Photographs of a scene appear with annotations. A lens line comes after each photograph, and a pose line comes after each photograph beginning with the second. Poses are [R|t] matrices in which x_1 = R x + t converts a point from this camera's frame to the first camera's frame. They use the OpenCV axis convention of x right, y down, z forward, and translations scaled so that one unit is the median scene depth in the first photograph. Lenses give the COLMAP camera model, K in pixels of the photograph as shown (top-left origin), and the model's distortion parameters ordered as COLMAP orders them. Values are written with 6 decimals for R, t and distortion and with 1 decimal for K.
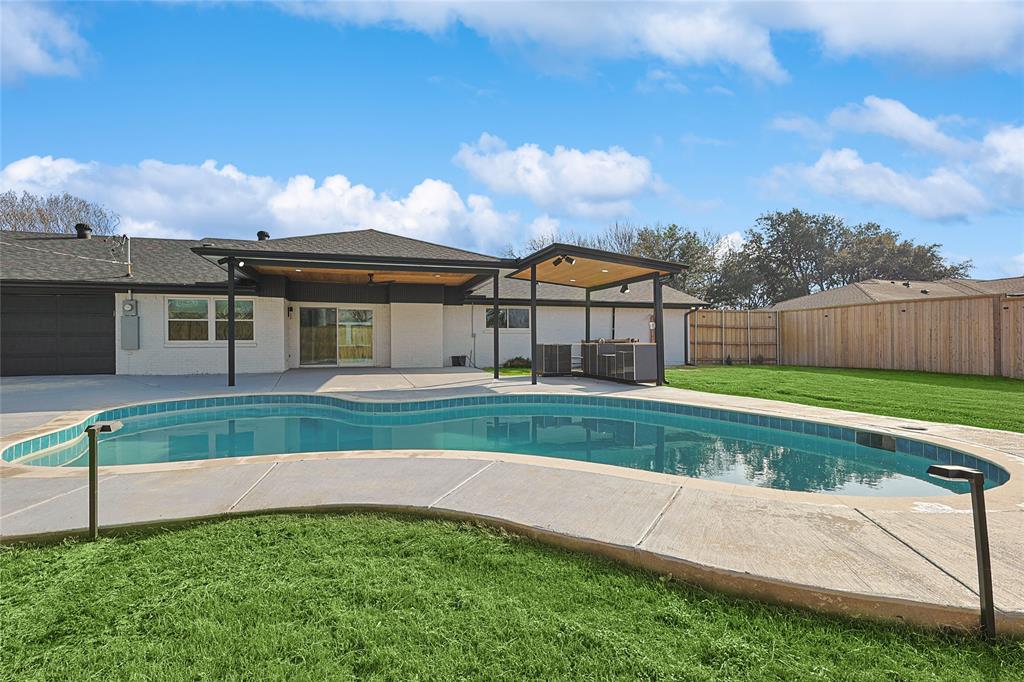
lens RADIAL K [[480.8, 0, 515.3], [0, 480.8, 339.3], [0, 0, 1]] dist [-0.000900, 0.000187]
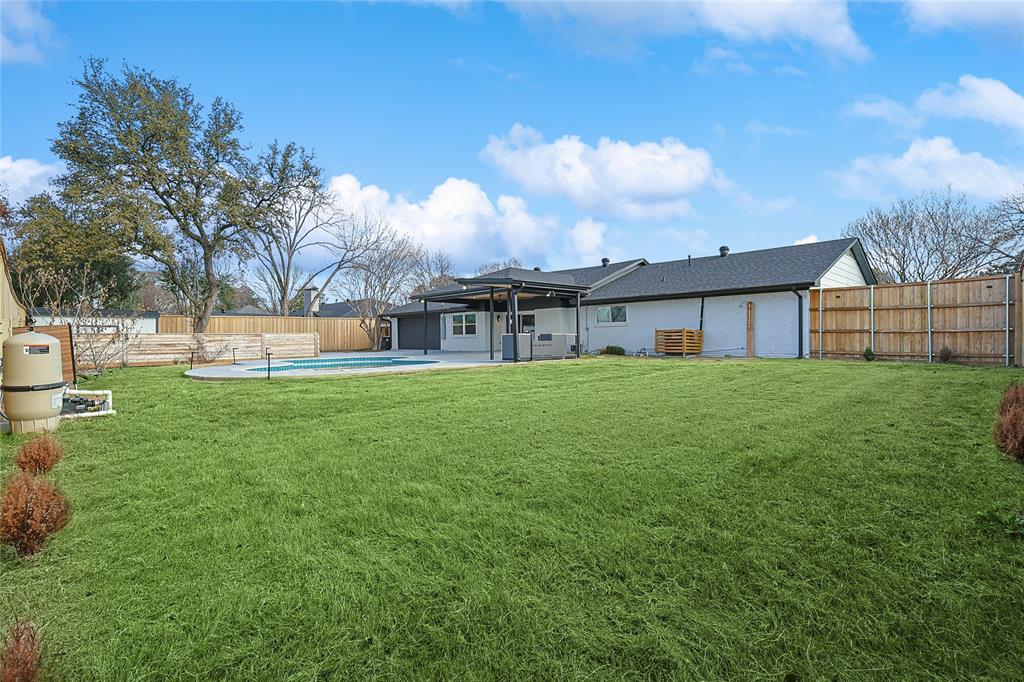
lens RADIAL K [[480.8, 0, 515.3], [0, 480.8, 339.3], [0, 0, 1]] dist [-0.000900, 0.000187]
pose [[0.446593, -0.001123, -0.894736, 1.114262], [0.013359, 0.999896, 0.005413, 0.012331], [0.894637, -0.014370, 0.446562, 0.246439]]
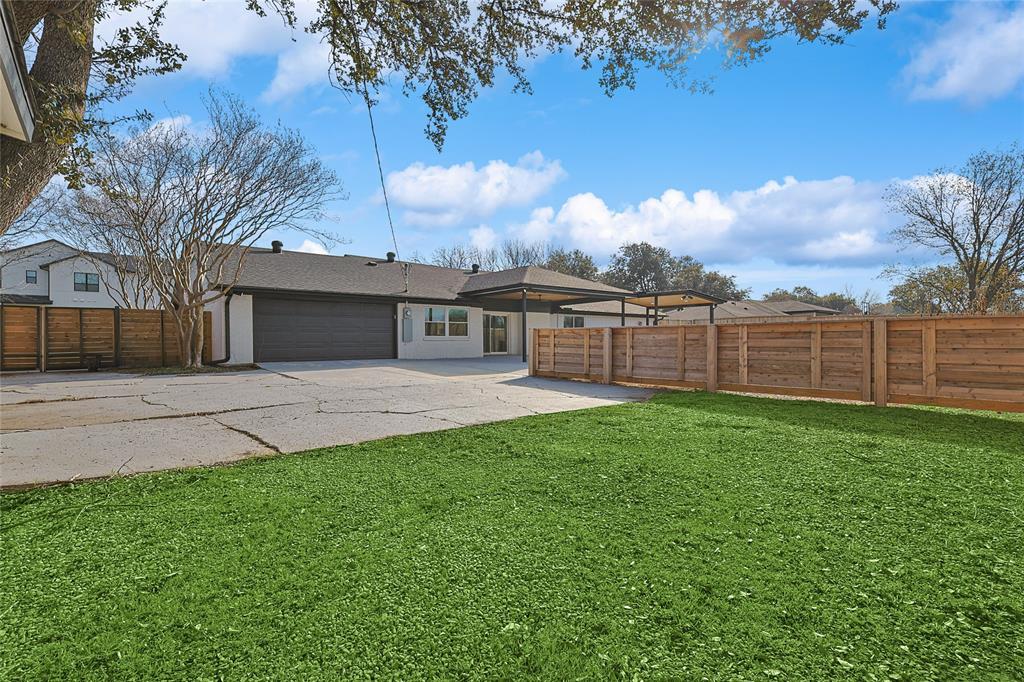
lens RADIAL K [[480.8, 0, 515.3], [0, 480.8, 339.3], [0, 0, 1]] dist [-0.000900, 0.000187]
pose [[0.928092, 0.000067, 0.372352, -0.859409], [0.000055, 1.000000, -0.000319, 0.011355], [-0.372352, 0.000316, 0.928092, -0.402558]]
